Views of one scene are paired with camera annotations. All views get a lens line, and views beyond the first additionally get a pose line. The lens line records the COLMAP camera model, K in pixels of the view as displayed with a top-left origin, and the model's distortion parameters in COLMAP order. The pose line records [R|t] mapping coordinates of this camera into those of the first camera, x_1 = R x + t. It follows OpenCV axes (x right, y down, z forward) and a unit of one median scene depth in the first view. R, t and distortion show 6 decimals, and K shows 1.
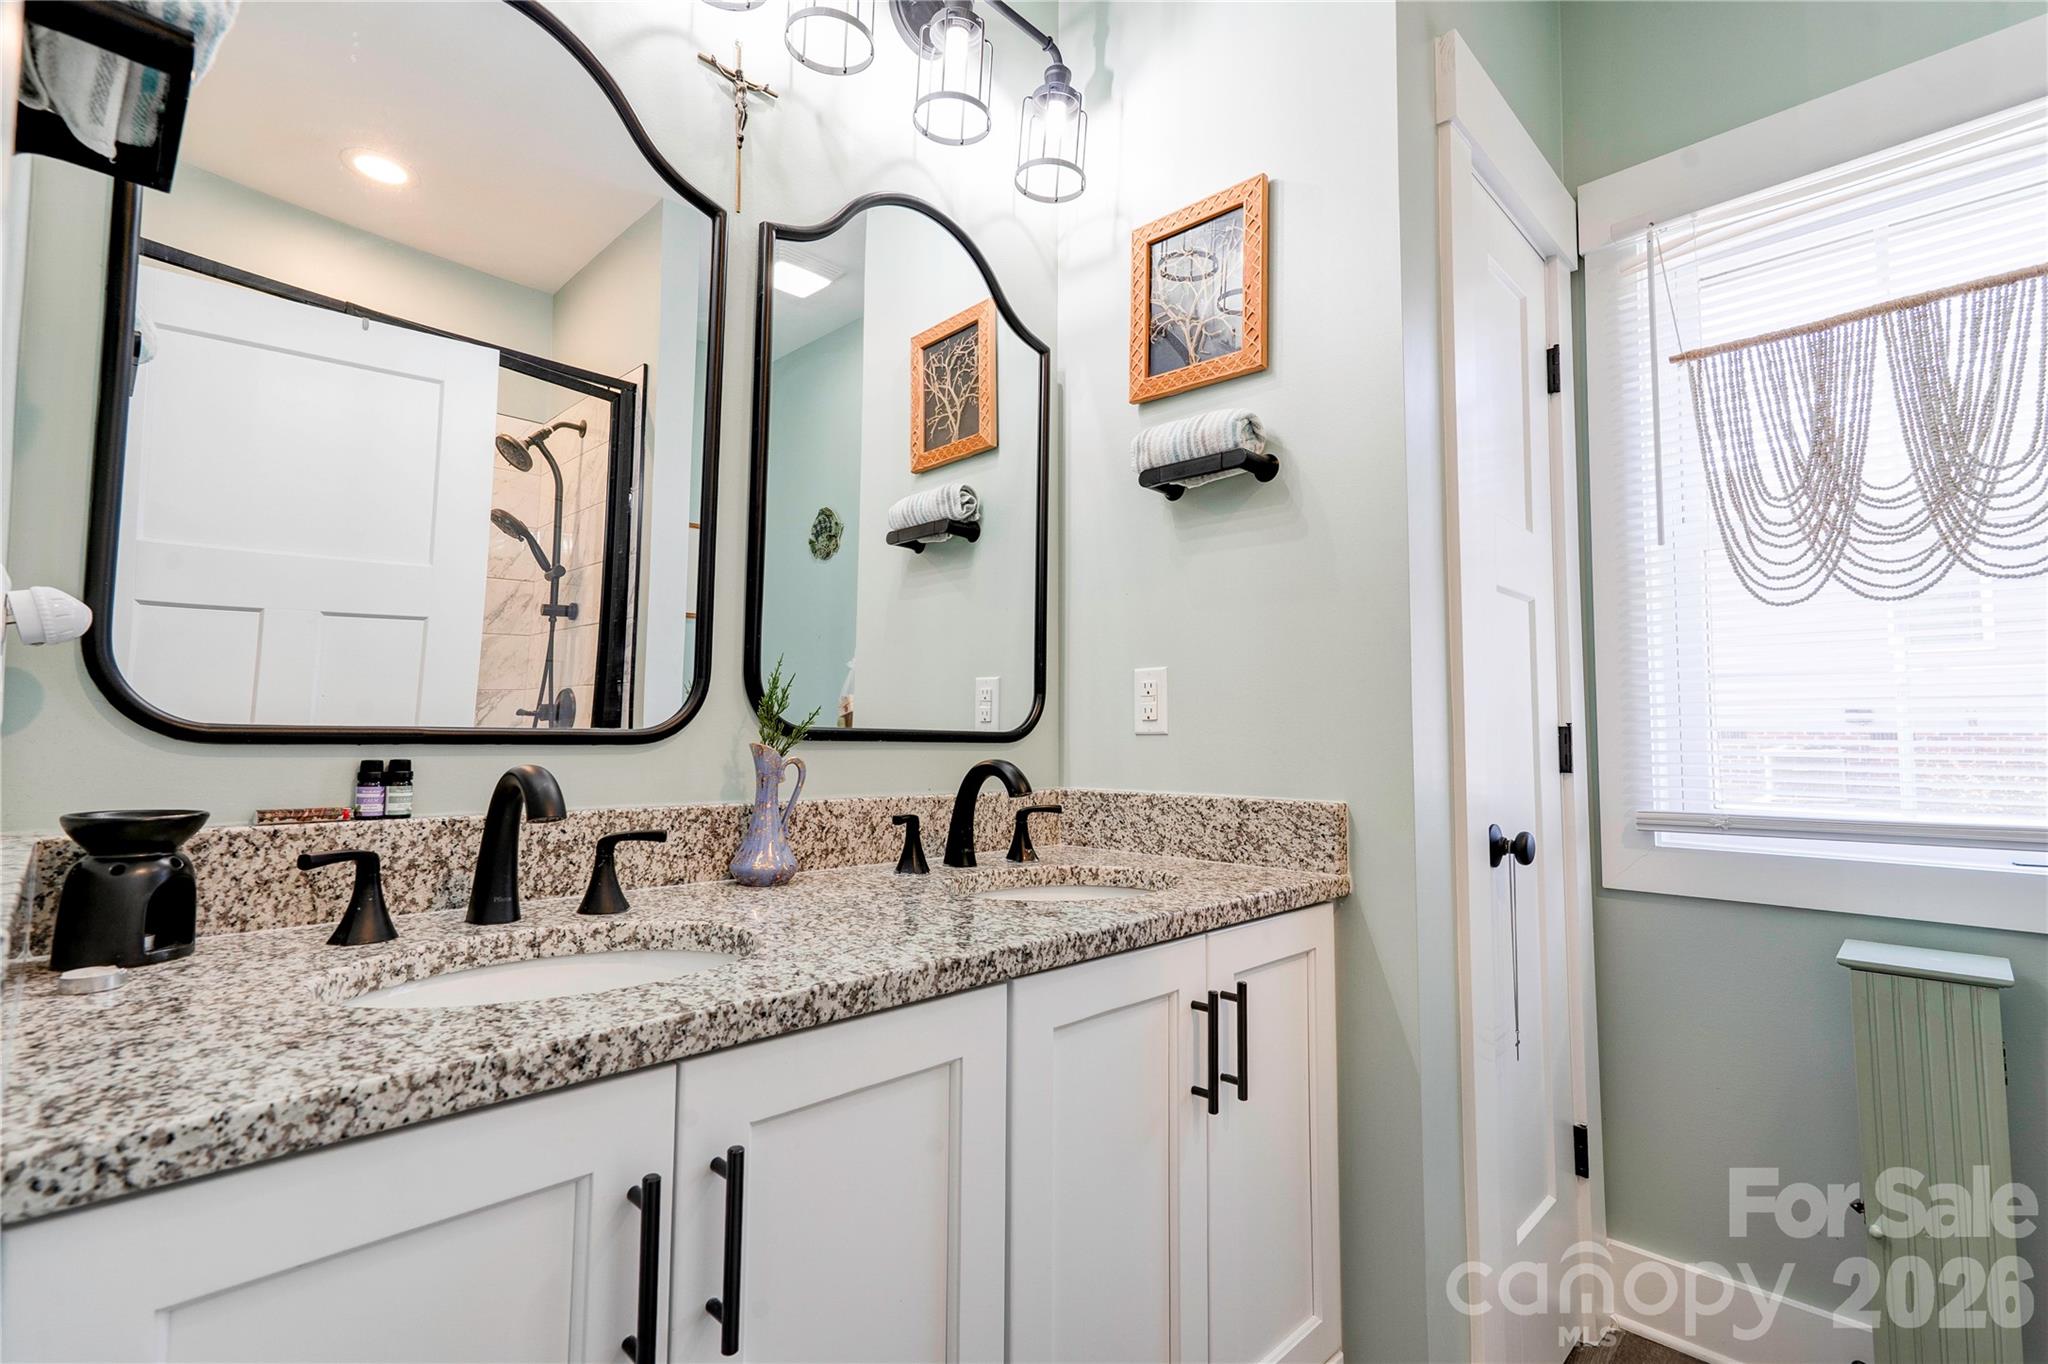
lens RADIAL K [[934.6, 0, 1007.6], [0, 934.6, 678.4], [0, 0, 1]] dist [-0.002423, 0.008529]
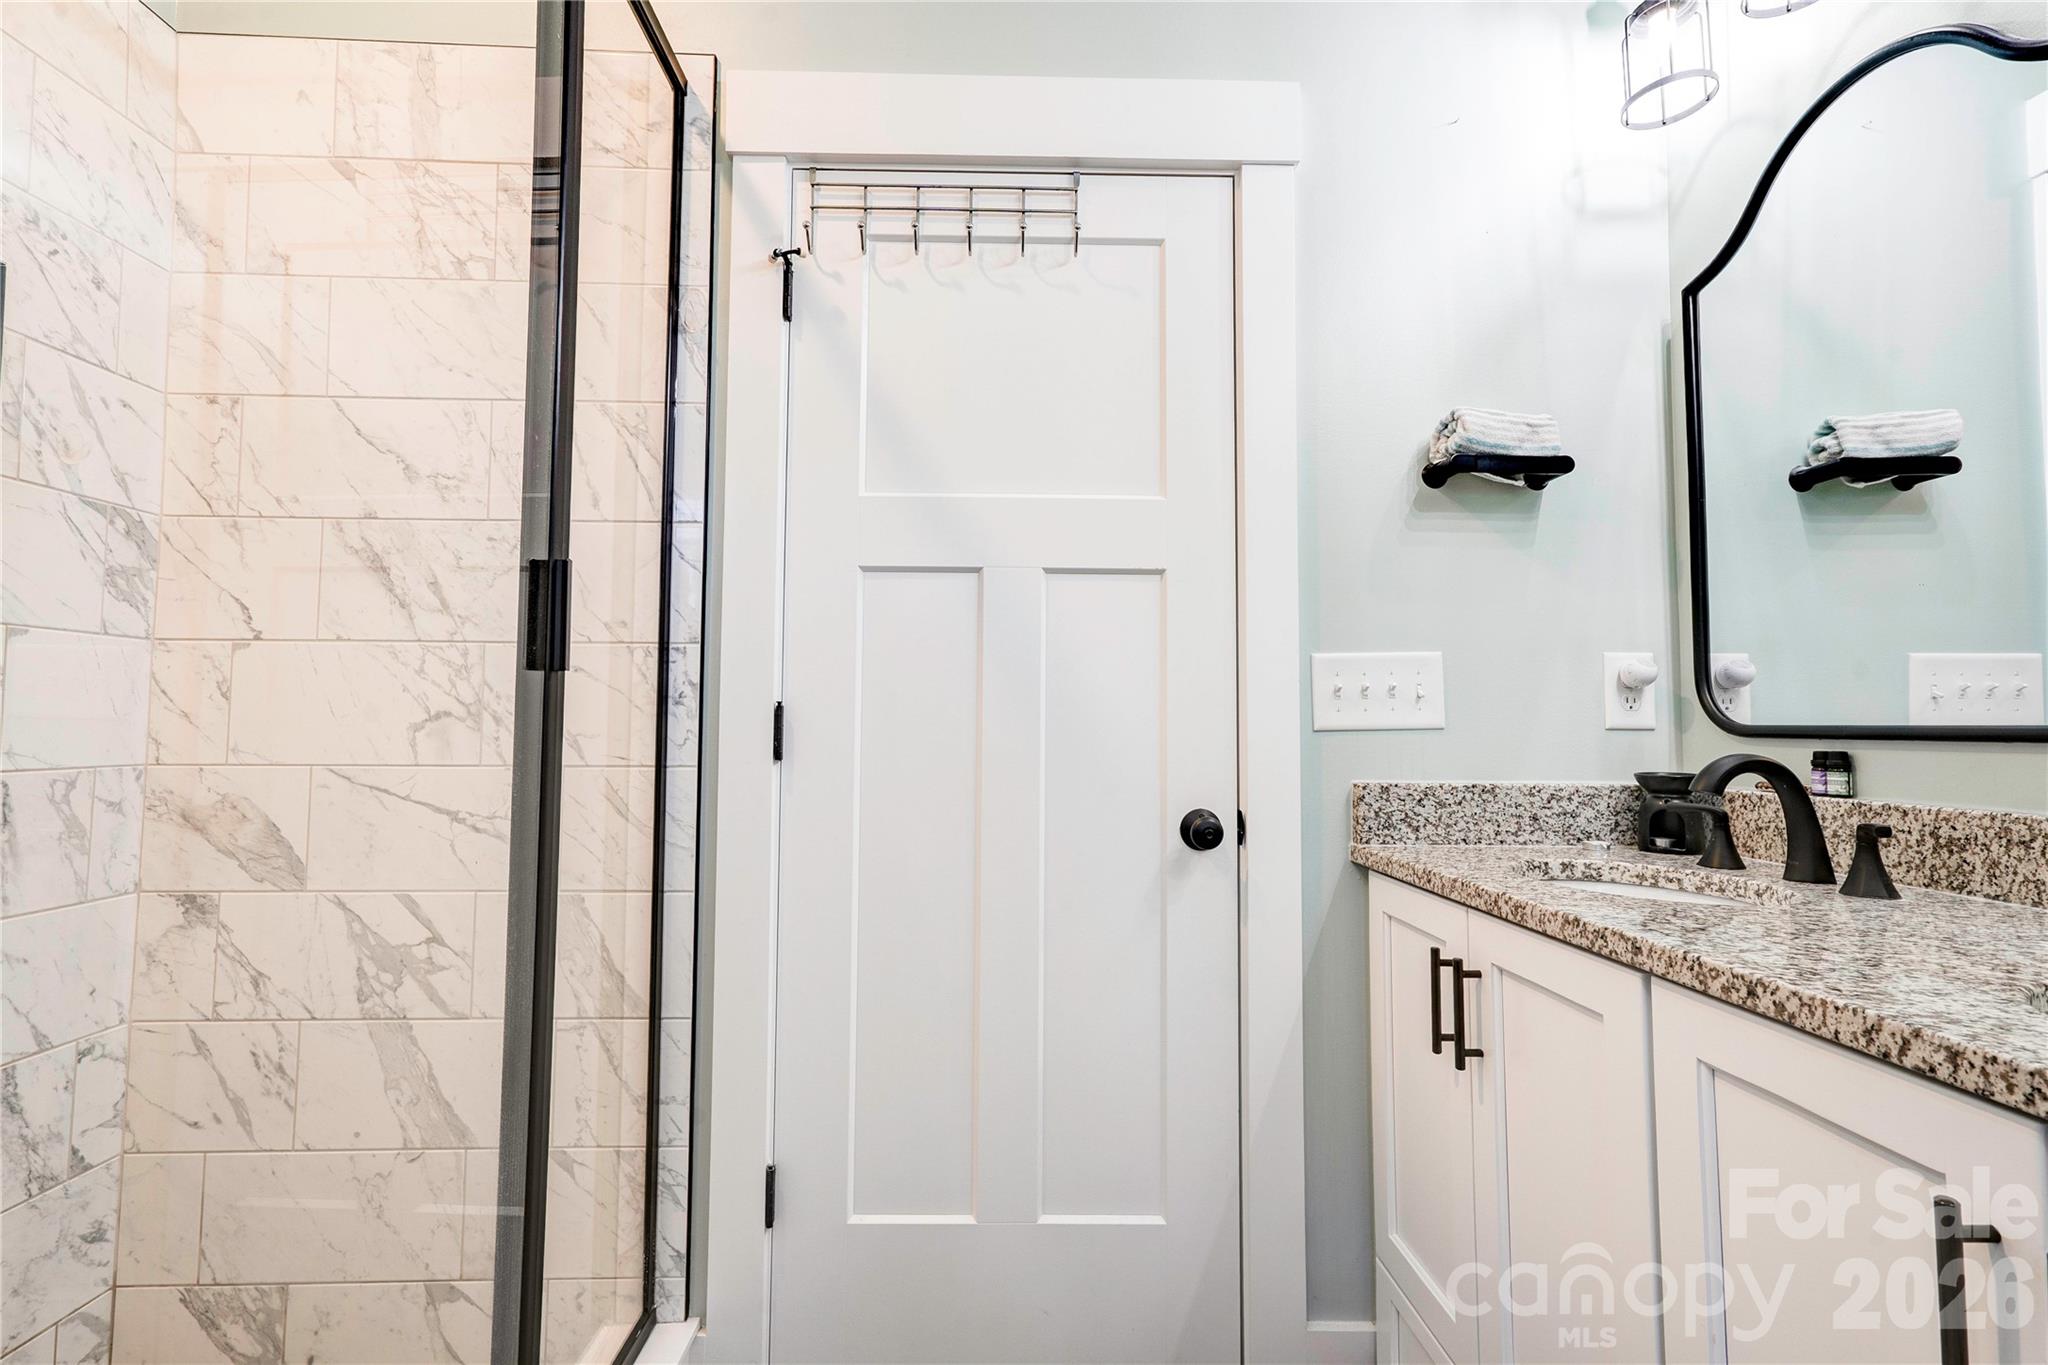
lens RADIAL K [[934.6, 0, 1007.6], [0, 934.6, 678.9], [0, 0, 1]] dist [-0.002423, 0.008529]
pose [[-0.682663, -0.048432, -0.729127, 1.133165], [0.036531, 0.994292, -0.100248, 0.081858], [0.729820, -0.095071, -0.676997, 1.134475]]
